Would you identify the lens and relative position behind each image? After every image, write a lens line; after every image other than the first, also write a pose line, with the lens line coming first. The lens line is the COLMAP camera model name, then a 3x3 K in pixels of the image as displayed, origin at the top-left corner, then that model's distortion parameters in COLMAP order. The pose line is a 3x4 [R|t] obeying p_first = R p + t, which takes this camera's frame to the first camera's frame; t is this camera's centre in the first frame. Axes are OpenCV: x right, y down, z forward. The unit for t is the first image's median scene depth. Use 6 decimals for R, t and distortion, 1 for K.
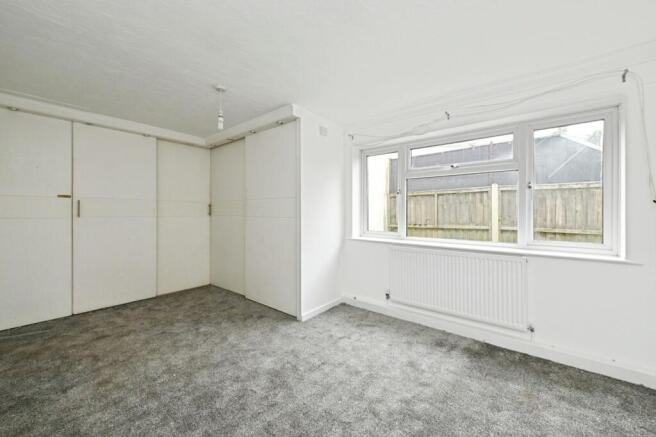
lens RADIAL K [[262.5, 0, 327.6], [0, 262.5, 214.9], [0, 0, 1]] dist [-0.000640, -0.000253]
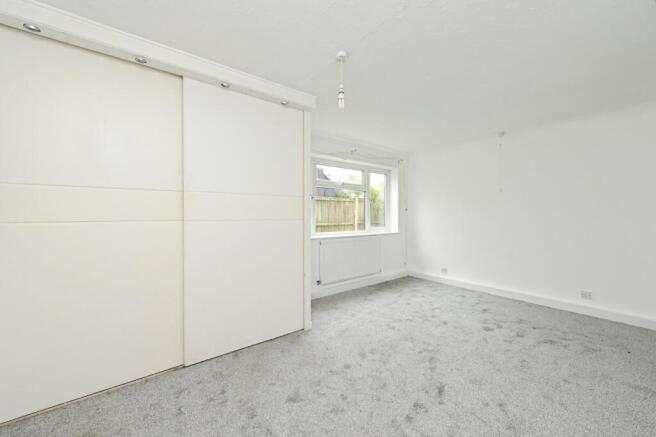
lens RADIAL K [[262.5, 0, 327.6], [0, 262.5, 214.9], [0, 0, 1]] dist [-0.000640, -0.000253]
pose [[0.216902, -0.002333, 0.976191, -0.961019], [0.006518, 0.999978, 0.000941, -0.003495], [-0.976172, 0.006159, 0.216912, 0.703578]]
